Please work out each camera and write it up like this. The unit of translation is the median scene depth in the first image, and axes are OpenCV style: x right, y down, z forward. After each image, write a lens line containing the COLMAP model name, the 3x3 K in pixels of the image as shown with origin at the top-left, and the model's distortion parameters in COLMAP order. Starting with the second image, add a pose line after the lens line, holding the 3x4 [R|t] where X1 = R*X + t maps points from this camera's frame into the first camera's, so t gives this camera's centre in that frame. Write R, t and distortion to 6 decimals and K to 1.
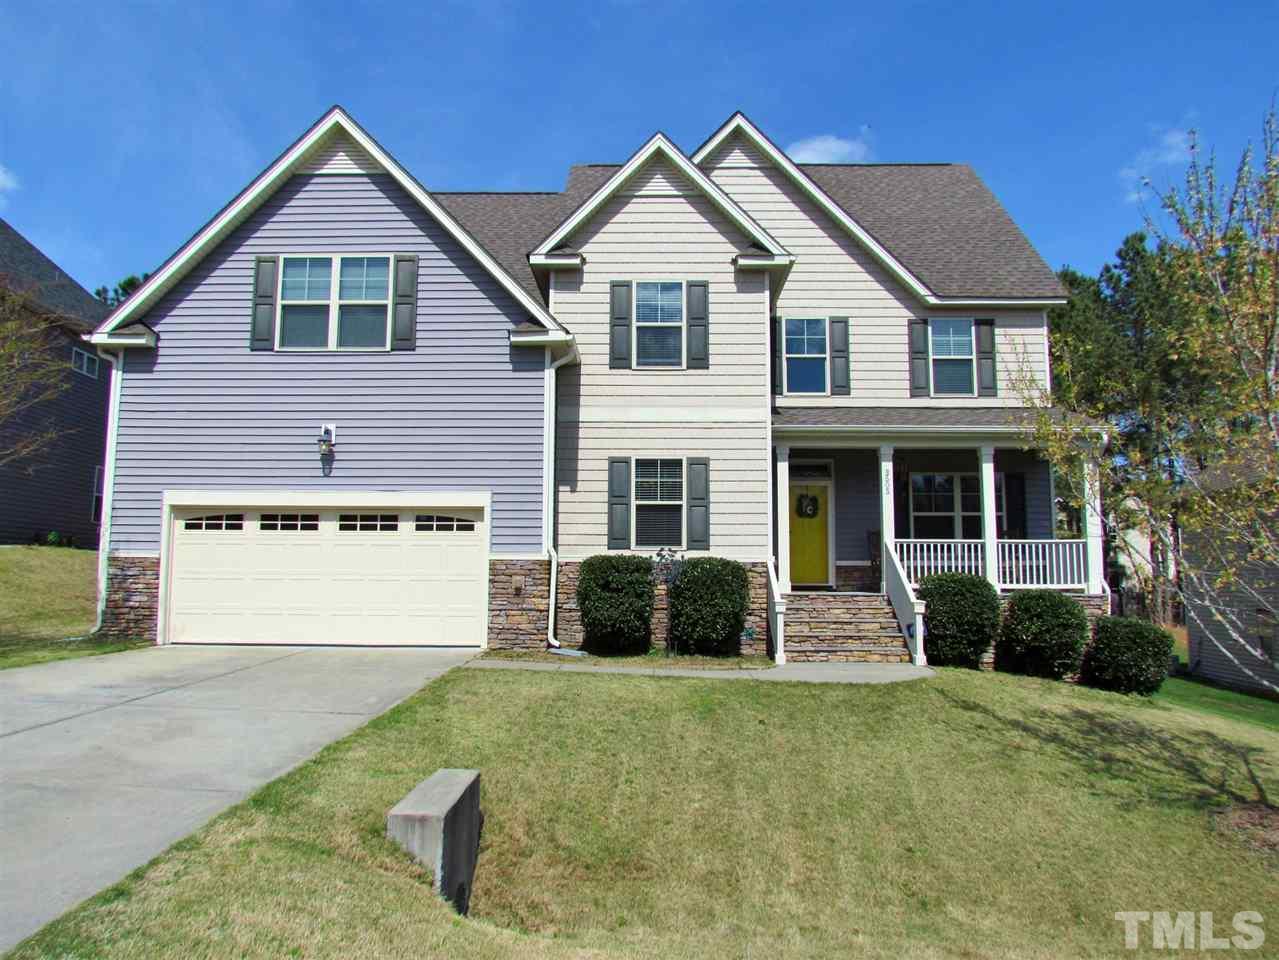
lens RADIAL K [[900.0, 0, 639.5], [0, 900.0, 480.0], [0, 0, 1]] dist [-0.030330, 0.005529]
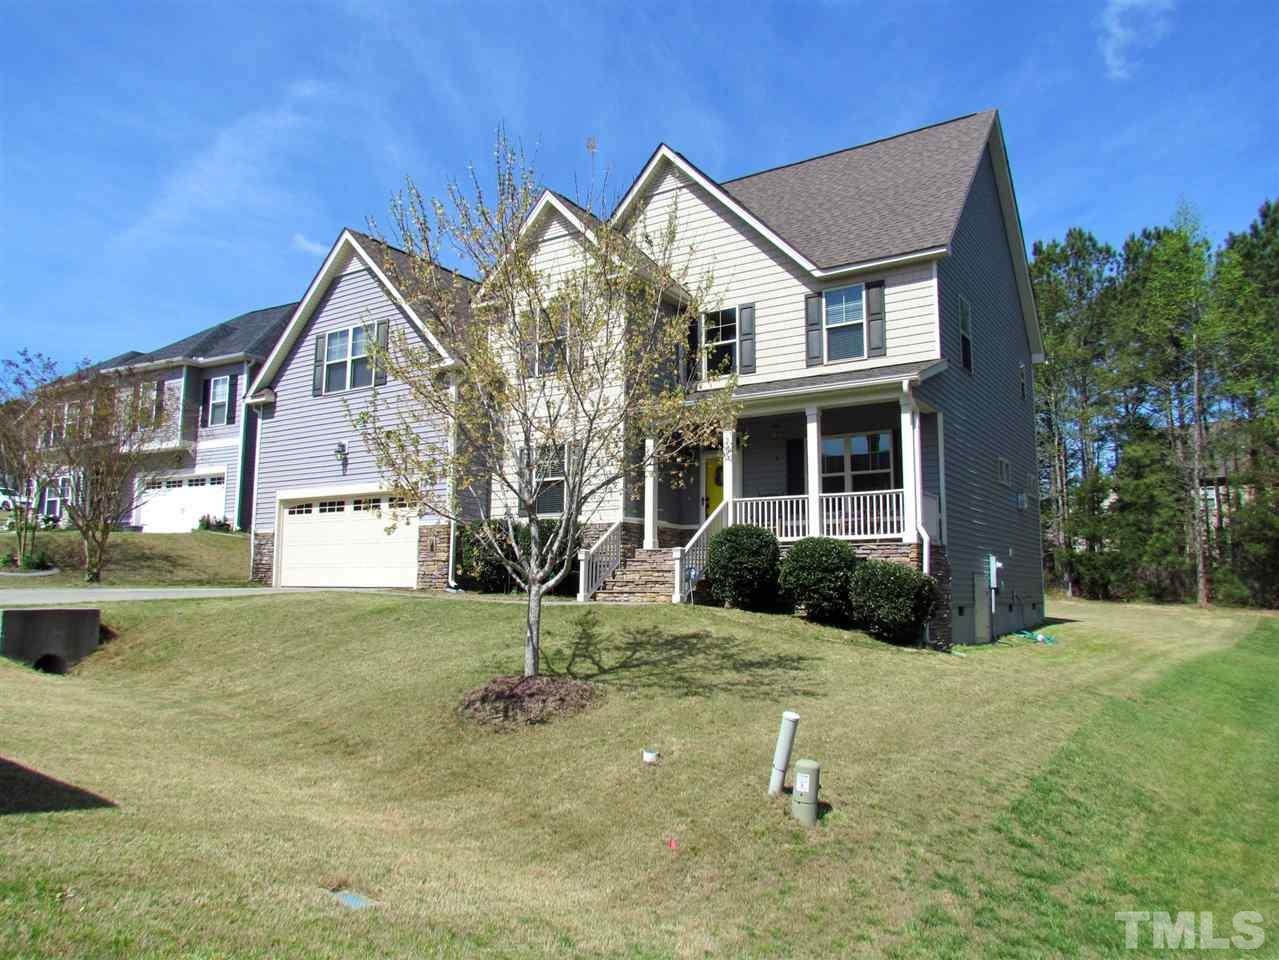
lens RADIAL K [[900.0, 0, 639.5], [0, 900.0, 480.0], [0, 0, 1]] dist [-0.030330, 0.005529]
pose [[0.843587, -0.064473, -0.533109, 0.782816], [0.054778, 0.997919, -0.034005, 0.074394], [0.534192, -0.000517, 0.845363, -0.005664]]
